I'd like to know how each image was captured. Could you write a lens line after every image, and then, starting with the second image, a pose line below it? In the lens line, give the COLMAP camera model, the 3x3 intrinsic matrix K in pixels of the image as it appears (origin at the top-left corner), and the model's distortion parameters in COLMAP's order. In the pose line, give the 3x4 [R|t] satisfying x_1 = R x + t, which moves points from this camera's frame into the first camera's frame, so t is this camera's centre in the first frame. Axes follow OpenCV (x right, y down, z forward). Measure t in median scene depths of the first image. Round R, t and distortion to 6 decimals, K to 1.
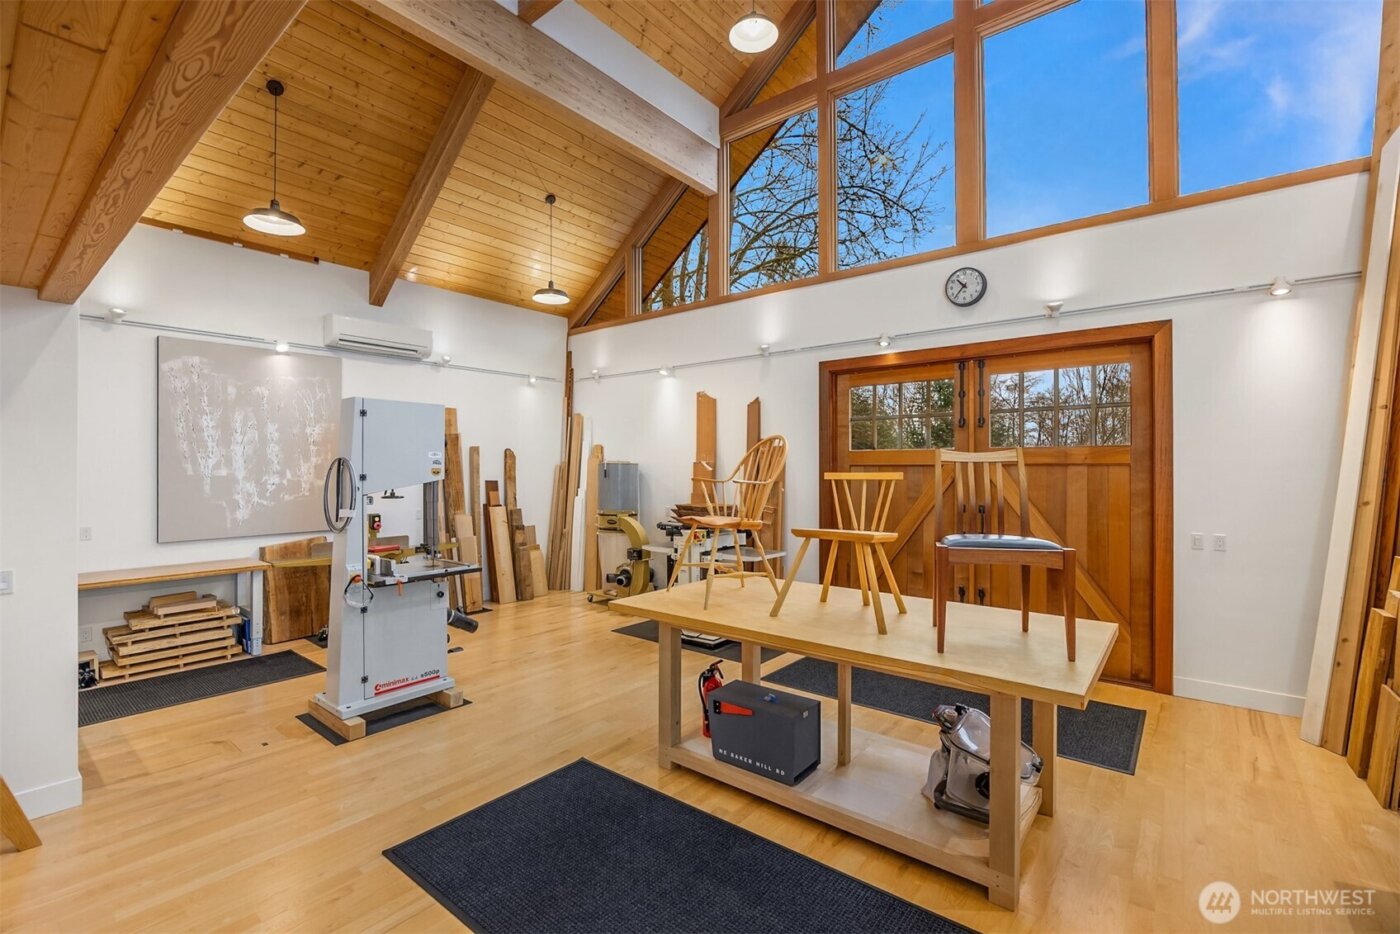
lens RADIAL K [[617.7, 0, 706.6], [0, 617.7, 469.2], [0, 0, 1]] dist [-0.008694, 0.000149]
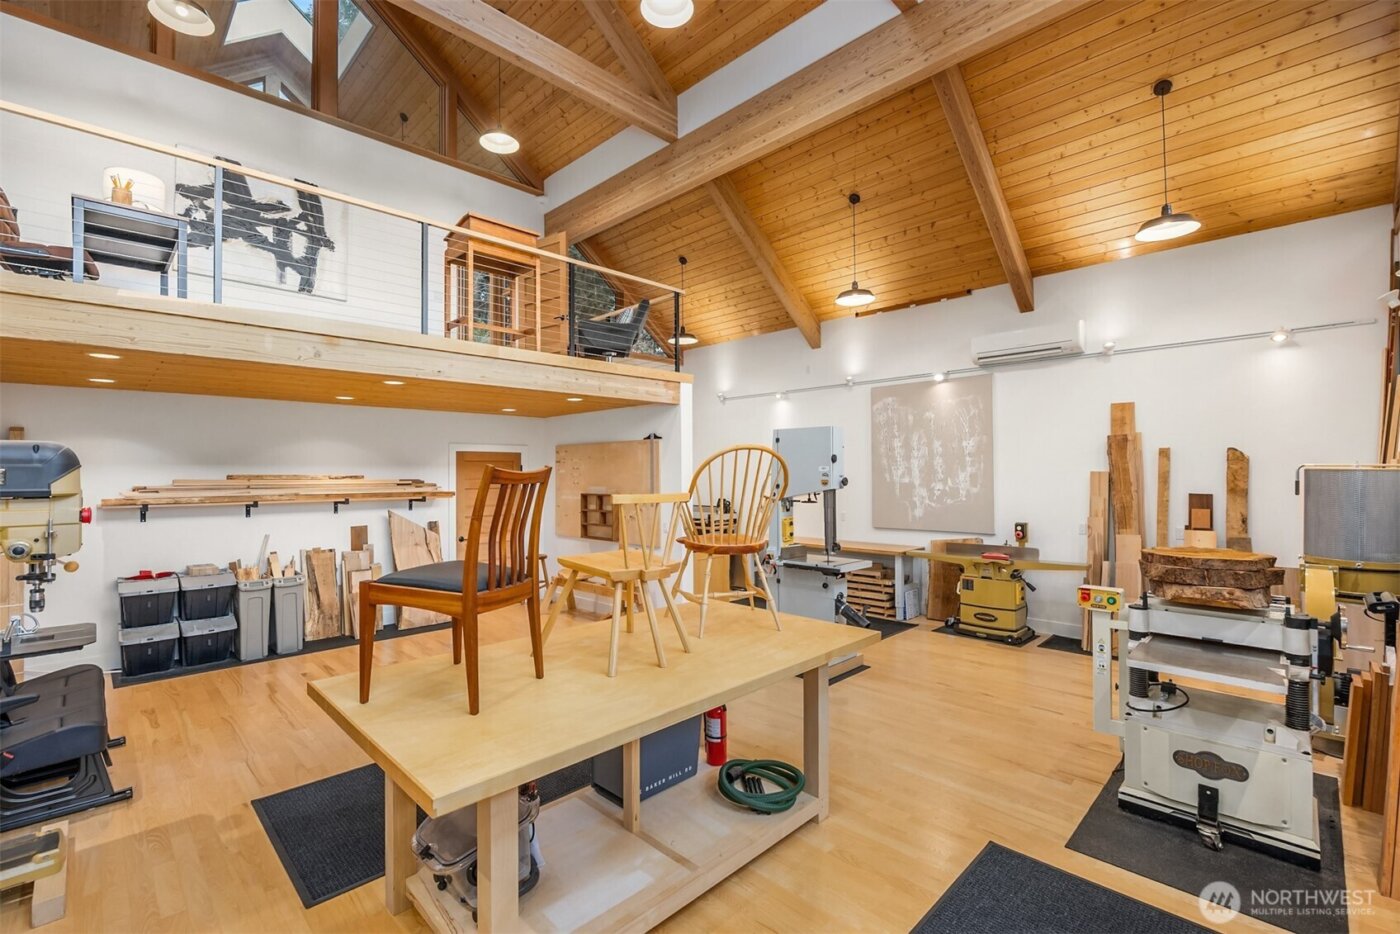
lens RADIAL K [[617.7, 0, 672.4], [0, 617.7, 470.8], [0, 0, 1]] dist [-0.008694, 0.000149]
pose [[-0.129313, -0.004019, -0.991596, 0.587252], [0.005283, 0.999975, -0.004741, -0.010821], [0.991590, -0.005851, -0.129288, 0.643763]]
